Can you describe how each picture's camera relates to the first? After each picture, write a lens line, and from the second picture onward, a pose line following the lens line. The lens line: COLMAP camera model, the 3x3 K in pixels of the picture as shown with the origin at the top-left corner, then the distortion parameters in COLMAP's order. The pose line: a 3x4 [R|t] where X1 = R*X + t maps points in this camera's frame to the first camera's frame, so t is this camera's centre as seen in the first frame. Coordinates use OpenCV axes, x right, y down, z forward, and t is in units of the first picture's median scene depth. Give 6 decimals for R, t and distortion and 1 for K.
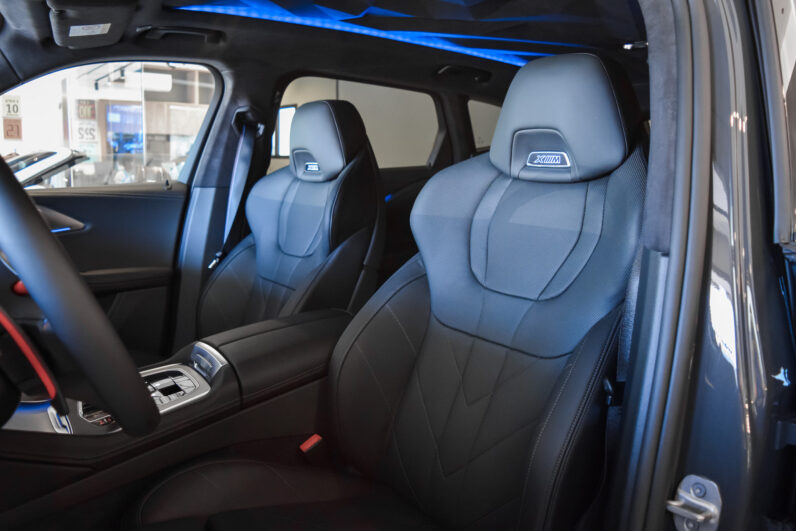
lens RADIAL K [[623.7, 0, 398.0], [0, 623.7, 265.5], [0, 0, 1]] dist [-0.101741, 0.036995]
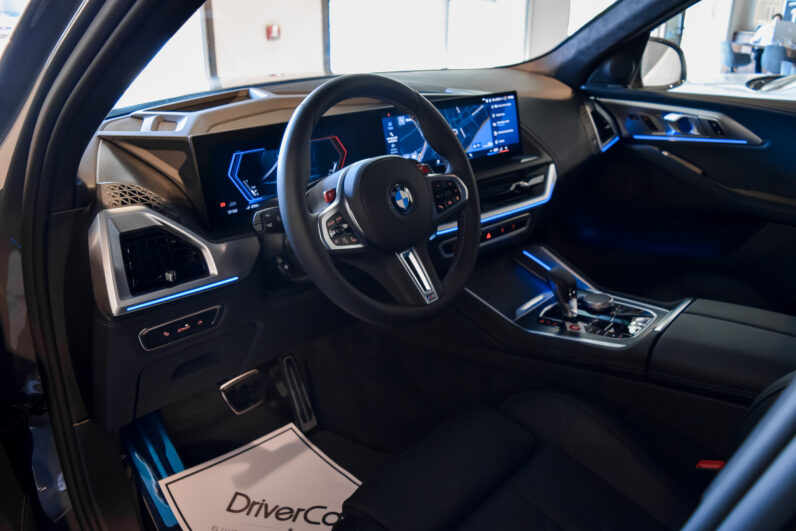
lens RADIAL K [[623.7, 0, 398.0], [0, 623.7, 265.5], [0, 0, 1]] dist [-0.101741, 0.036995]
pose [[0.188195, 0.378746, -0.906164, 0.269485], [-0.168964, 0.921380, 0.350015, -0.113246], [0.967488, 0.087238, 0.237394, 0.245359]]
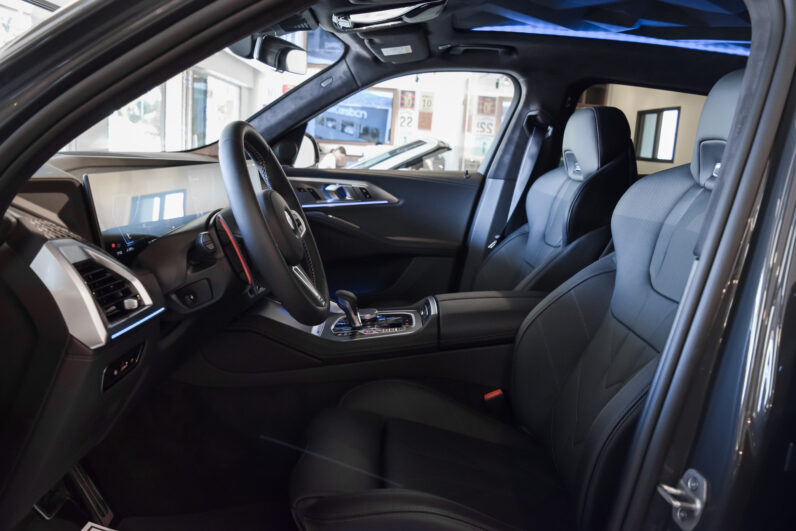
lens RADIAL K [[623.7, 0, 398.0], [0, 623.7, 265.5], [0, 0, 1]] dist [-0.101741, 0.036995]
pose [[0.812656, 0.145715, -0.564232, 0.226966], [-0.144757, 0.988362, 0.046755, 0.007582], [0.564478, 0.043681, 0.824292, -0.066031]]
